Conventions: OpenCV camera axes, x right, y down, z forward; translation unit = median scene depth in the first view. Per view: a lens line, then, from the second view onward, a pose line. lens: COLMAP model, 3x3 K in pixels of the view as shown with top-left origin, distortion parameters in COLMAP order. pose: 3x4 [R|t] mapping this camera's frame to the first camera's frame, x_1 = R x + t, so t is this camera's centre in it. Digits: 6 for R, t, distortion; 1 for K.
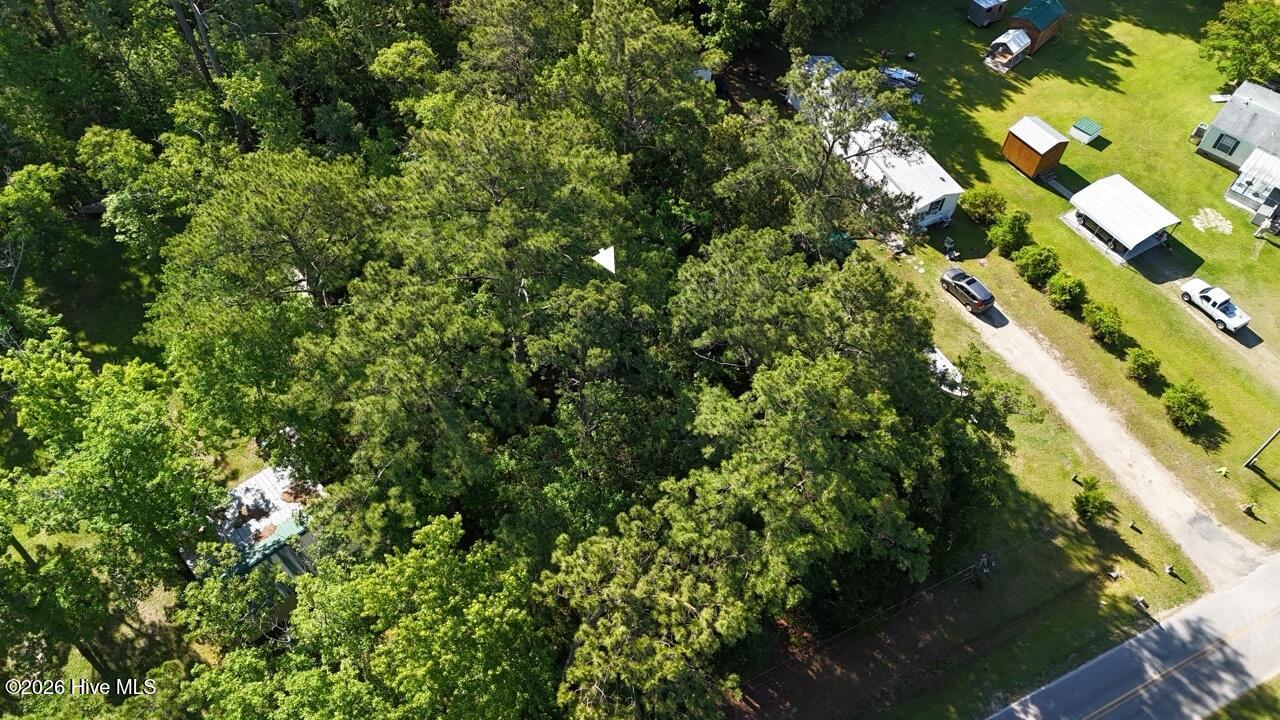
lens RADIAL K [[936.5, 0, 646.4], [0, 936.5, 358.2], [0, 0, 1]] dist [0.070503, -0.069294]
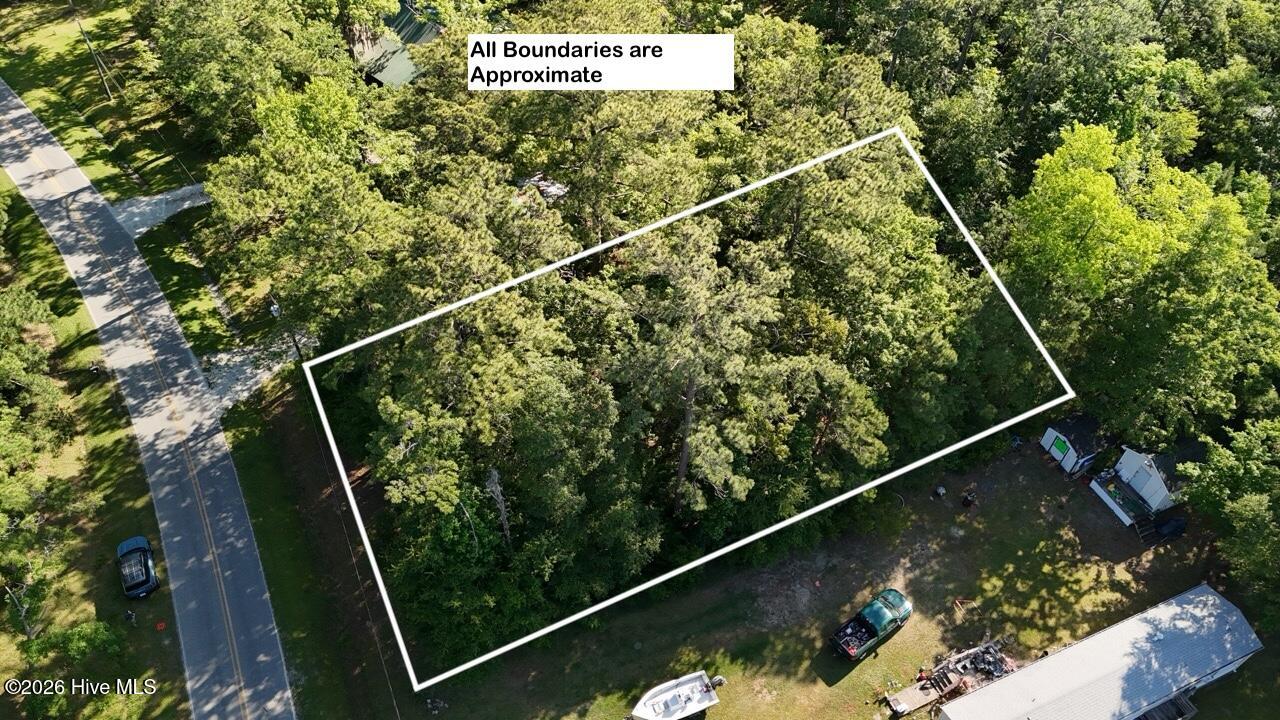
lens RADIAL K [[928.3, 0, 640.0], [0, 928.3, 360.0], [0, 0, 1]] dist [0.099294, -0.104314]
pose [[-0.033280, 0.717321, -0.695947, 0.813537], [-0.811037, 0.387534, 0.438219, -0.521318], [0.584047, 0.579023, 0.568878, 0.422520]]
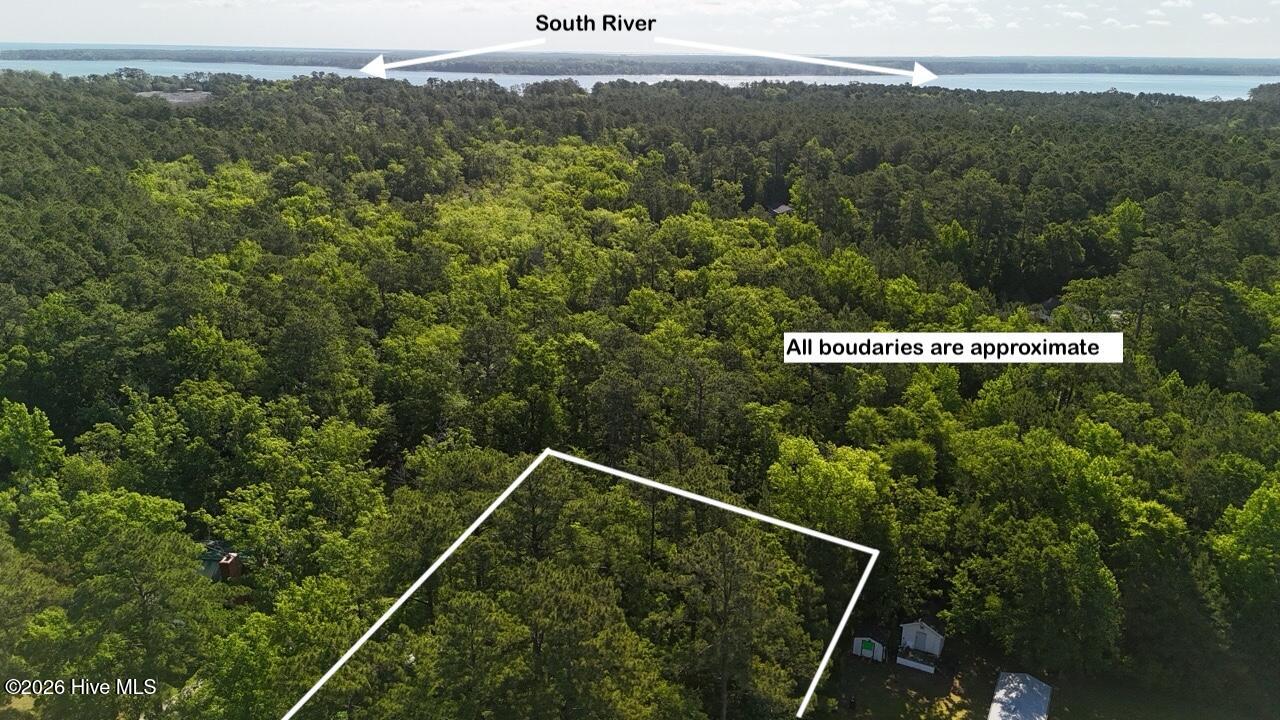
lens RADIAL K [[936.5, 0, 646.4], [0, 936.5, 358.2], [0, 0, 1]] dist [0.070503, -0.069294]
pose [[0.594826, 0.230672, -0.770047, 1.013457], [-0.639228, 0.716575, -0.279120, -0.009683], [0.487412, 0.658263, 0.573689, -0.066360]]
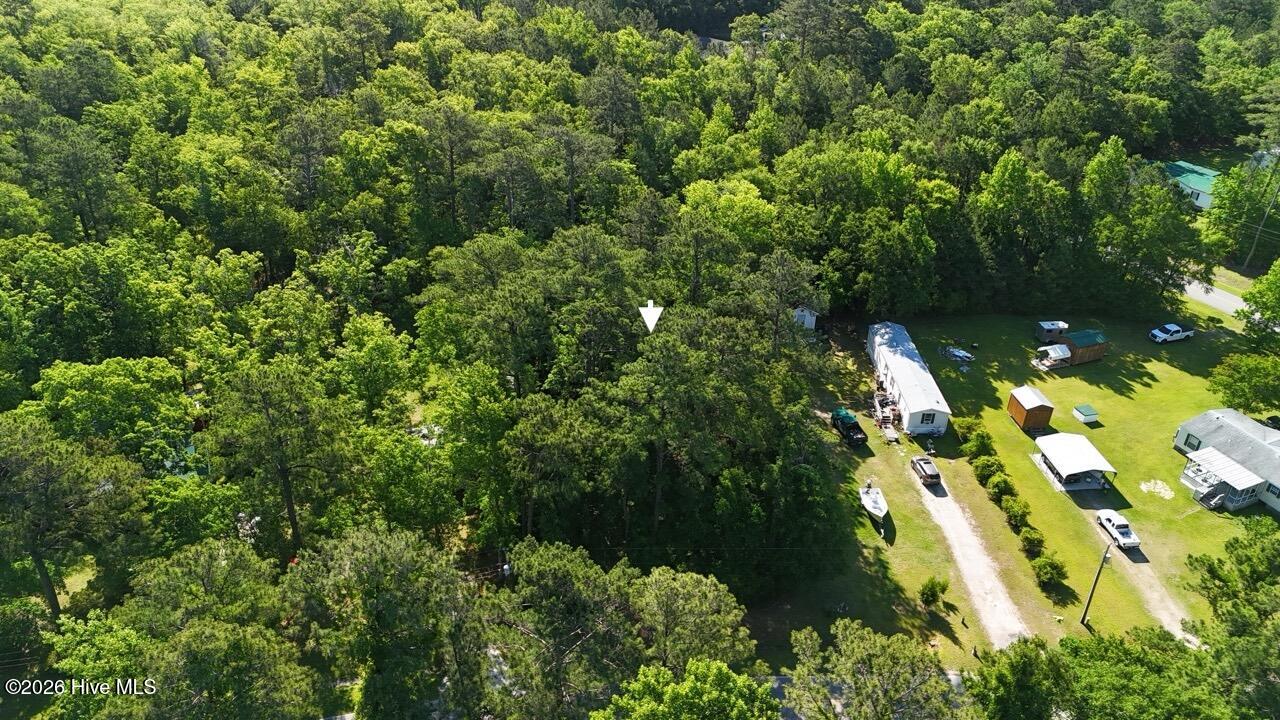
lens RADIAL K [[936.5, 0, 646.4], [0, 936.5, 358.2], [0, 0, 1]] dist [0.070503, -0.069294]
pose [[0.911249, 0.209538, -0.354570, 0.554706], [-0.327861, 0.890100, -0.316590, 0.461097], [0.249265, 0.404742, 0.879802, -0.491234]]
